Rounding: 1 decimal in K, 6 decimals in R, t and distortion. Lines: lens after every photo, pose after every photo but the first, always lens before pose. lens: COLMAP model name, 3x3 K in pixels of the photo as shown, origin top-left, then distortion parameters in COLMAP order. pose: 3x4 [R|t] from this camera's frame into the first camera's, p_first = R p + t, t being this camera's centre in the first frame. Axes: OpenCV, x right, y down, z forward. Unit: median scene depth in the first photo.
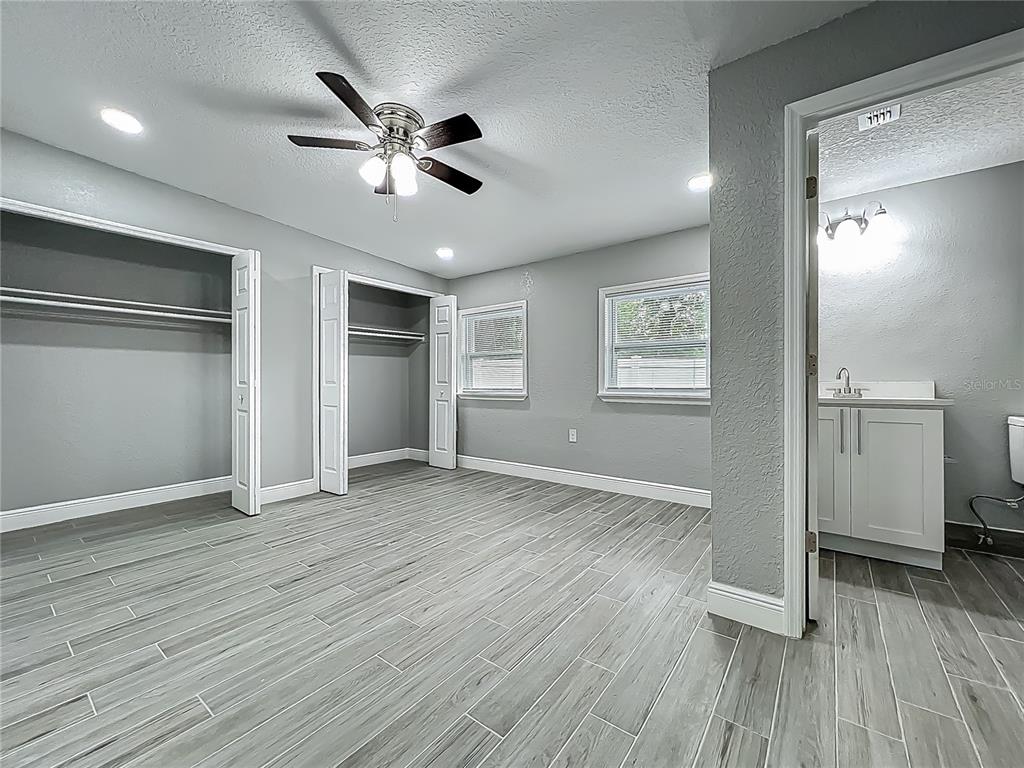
lens RADIAL K [[416.0, 0, 513.3], [0, 416.0, 381.8], [0, 0, 1]] dist [-0.005363, 0.001291]
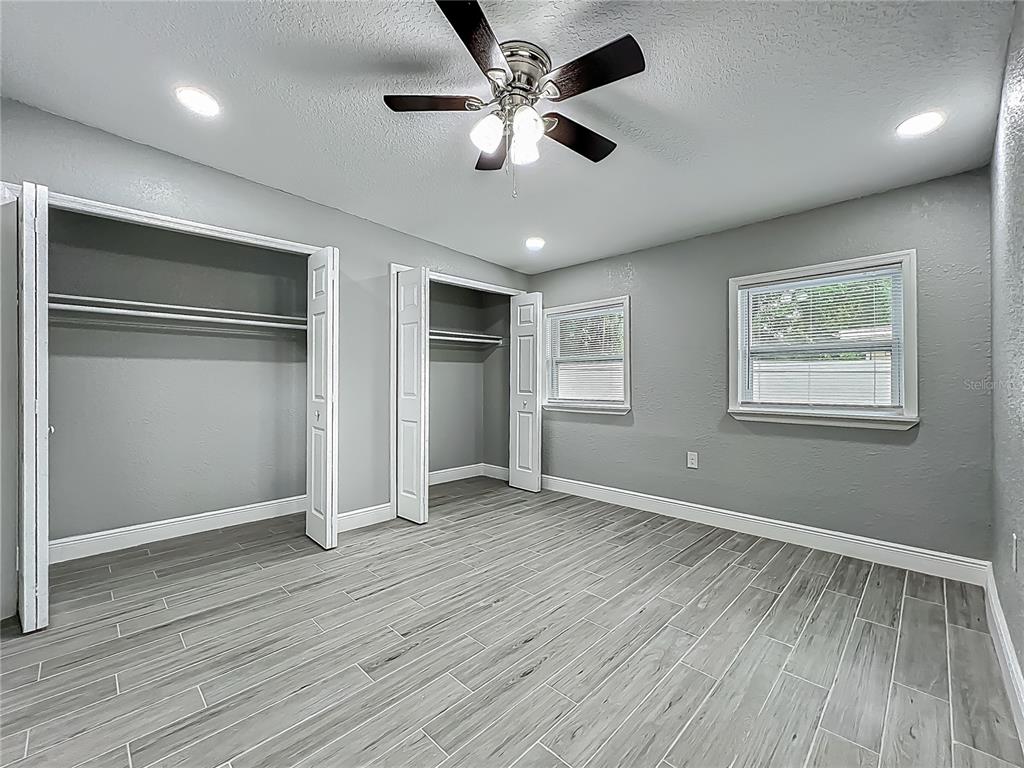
lens RADIAL K [[446.2, 0, 516.9], [0, 446.2, 379.7], [0, 0, 1]] dist [-0.003433, -0.000083]
pose [[0.990152, -0.000784, -0.139995, -0.093495], [-0.000878, 0.999930, -0.011812, -0.021730], [0.139995, 0.011819, 0.990082, 0.107424]]
